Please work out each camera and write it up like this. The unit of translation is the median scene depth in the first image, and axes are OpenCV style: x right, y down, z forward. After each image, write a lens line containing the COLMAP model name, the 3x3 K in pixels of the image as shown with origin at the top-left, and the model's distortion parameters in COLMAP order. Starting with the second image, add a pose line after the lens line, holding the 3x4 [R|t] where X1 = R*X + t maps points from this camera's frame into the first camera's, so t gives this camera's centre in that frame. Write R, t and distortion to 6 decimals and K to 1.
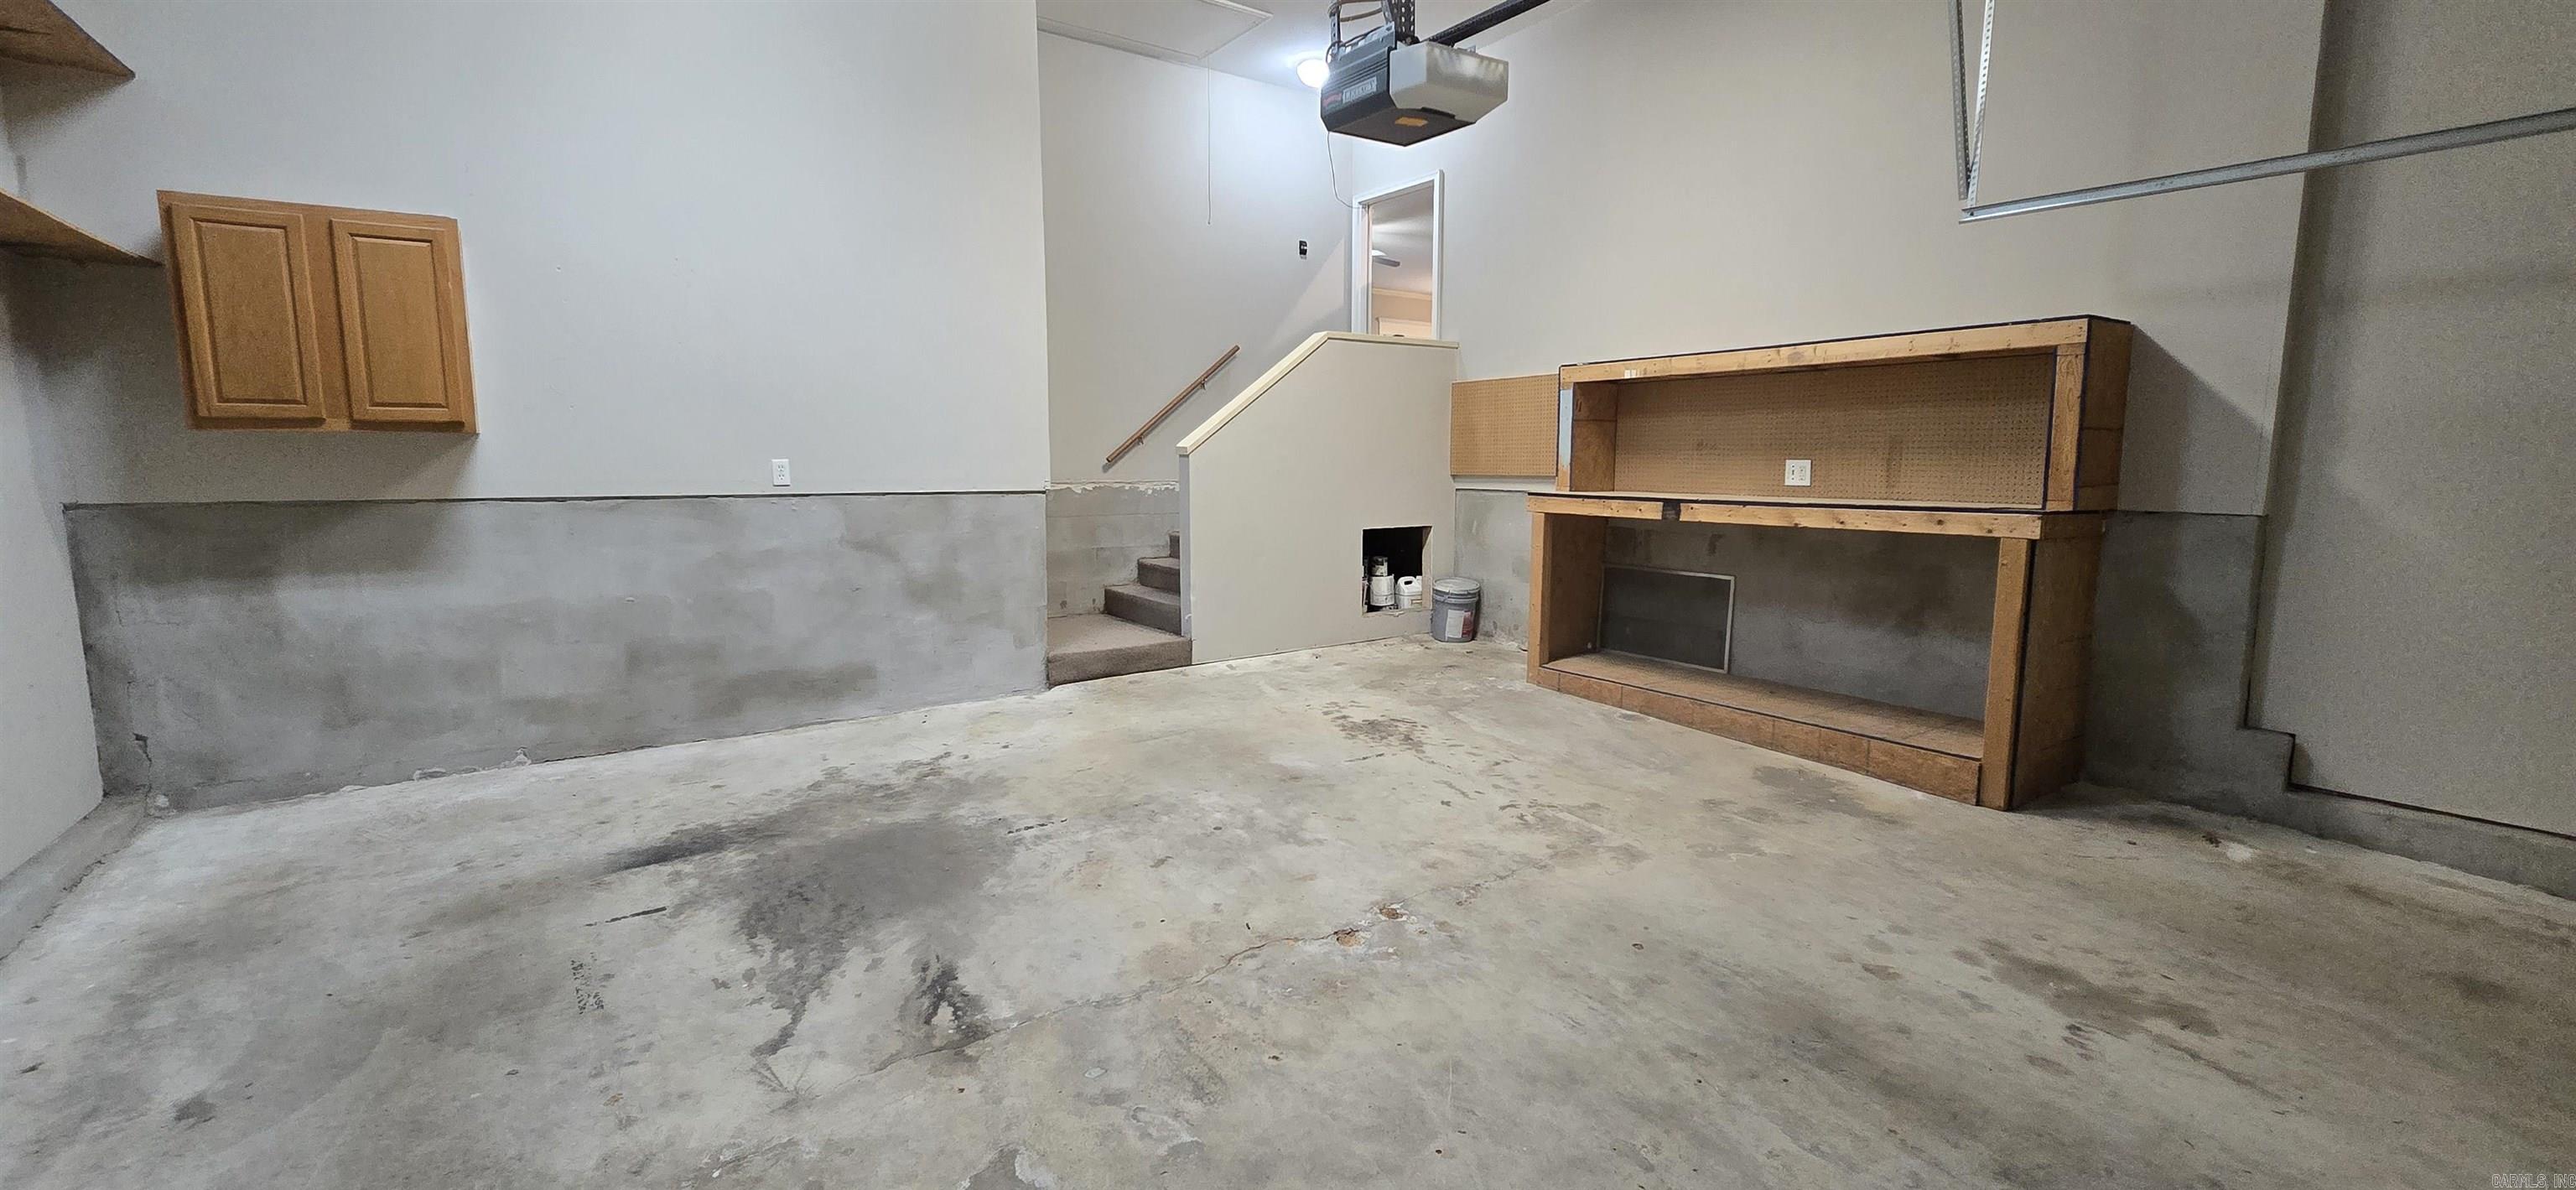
lens RADIAL K [[1051.5, 0, 1288.2], [0, 1051.5, 587.1], [0, 0, 1]] dist [-0.004044, 0.001943]
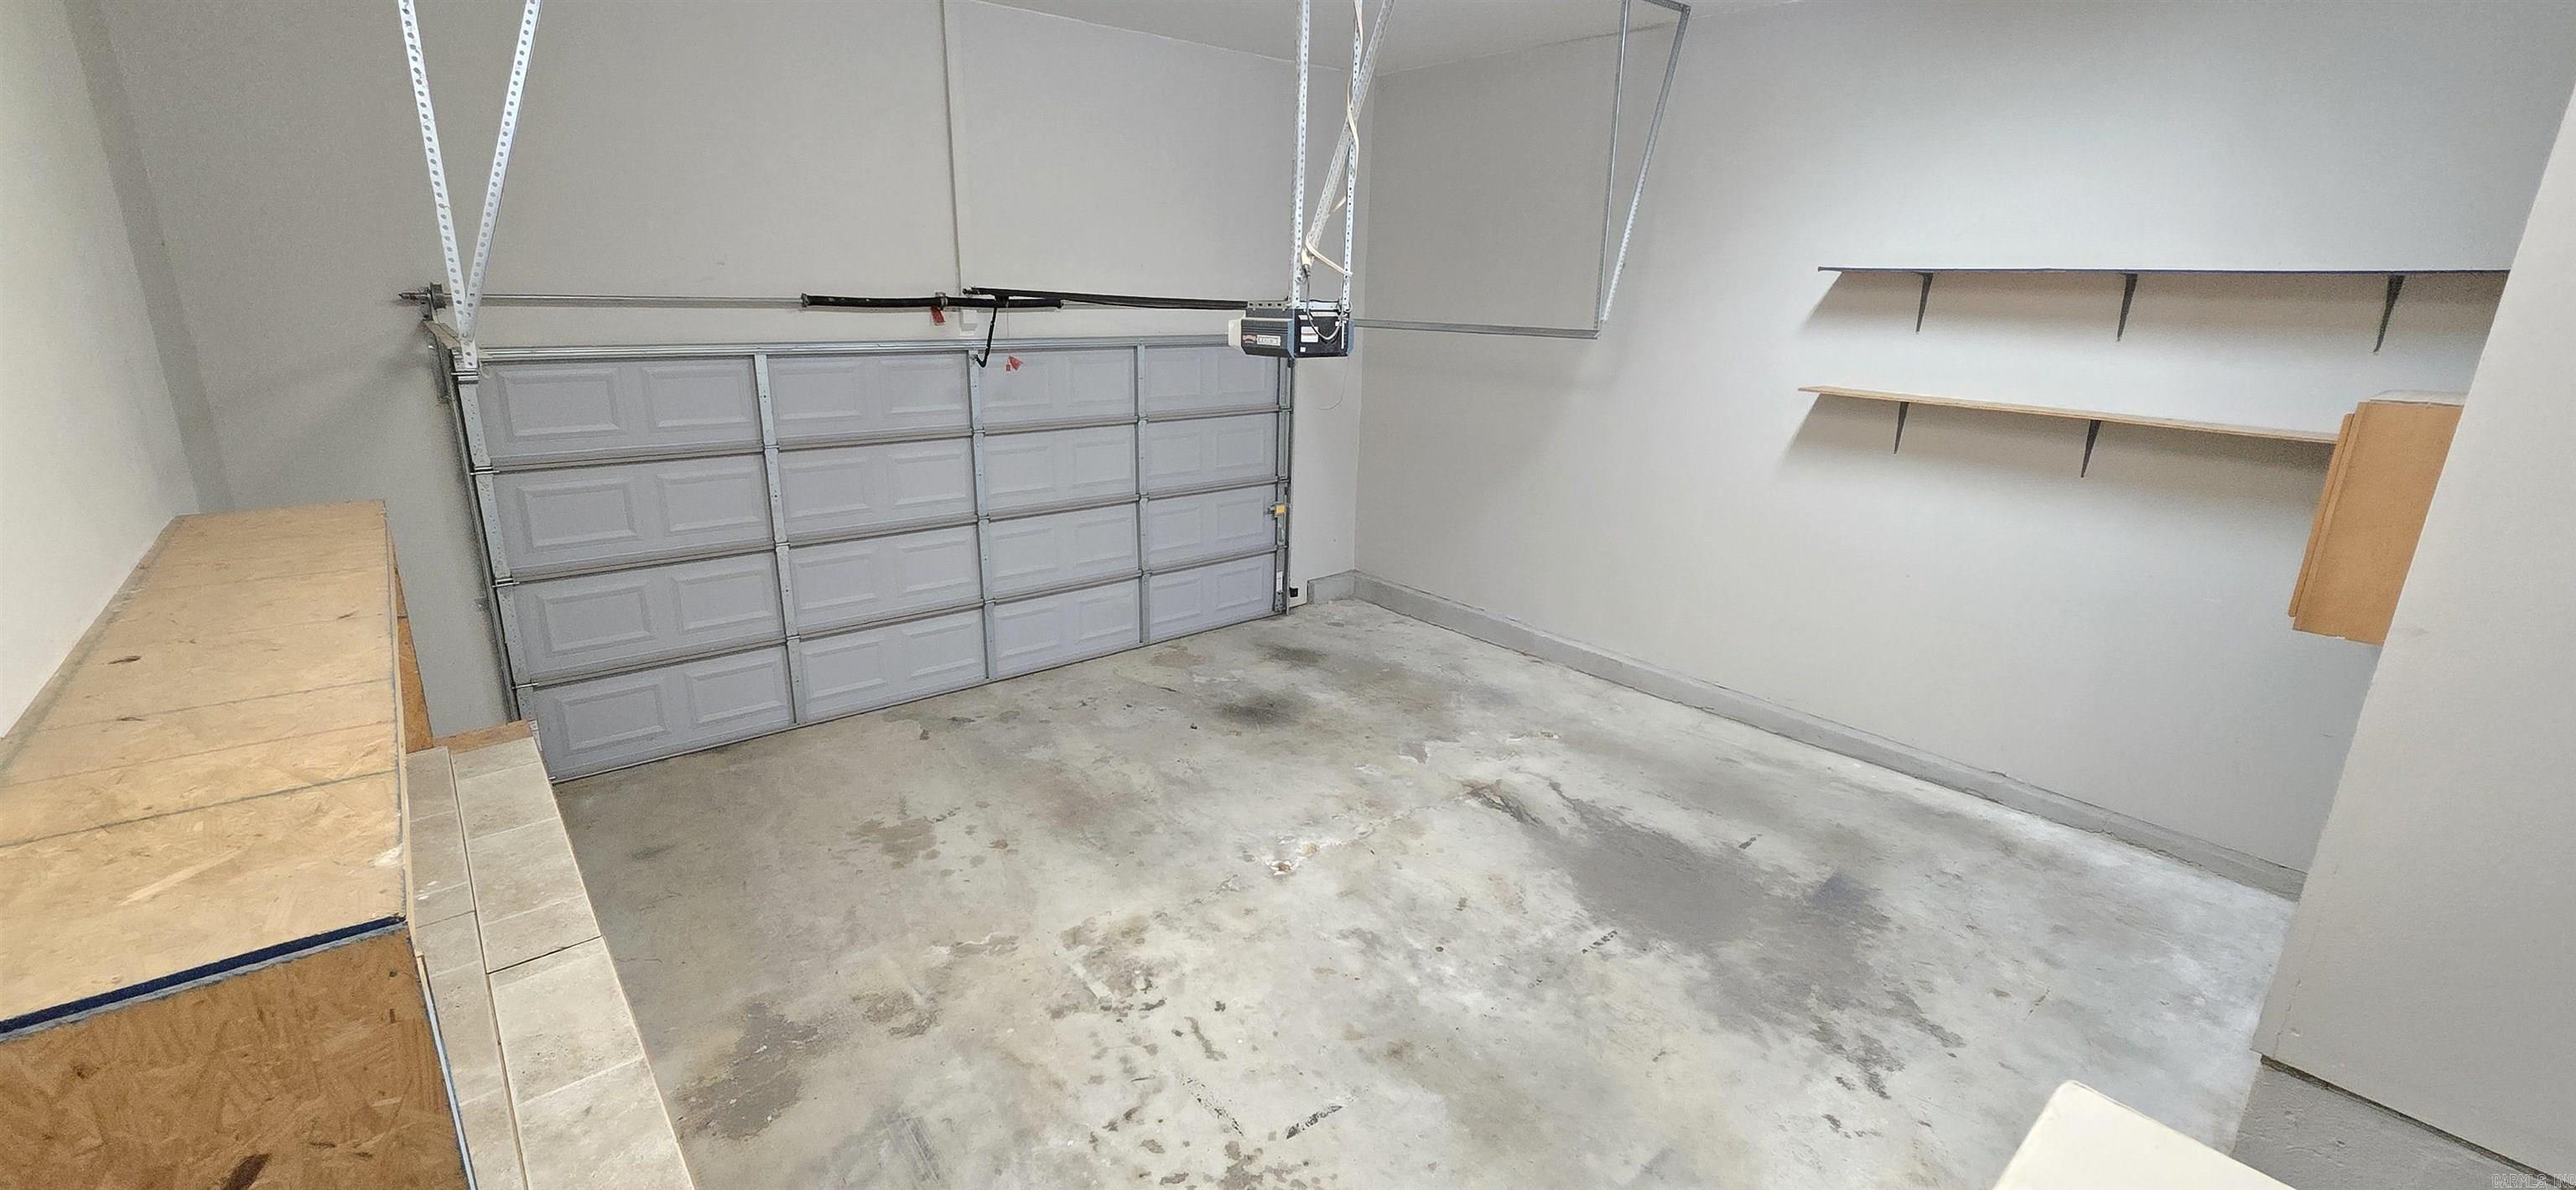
lens RADIAL K [[1051.5, 0, 1287.5], [0, 1051.5, 587.9], [0, 0, 1]] dist [-0.004044, 0.001943]
pose [[-0.995735, 0.003600, -0.092186, 0.196234], [-0.033741, 0.915802, 0.400210, -0.565874], [0.085865, 0.401613, -0.911775, 1.906441]]
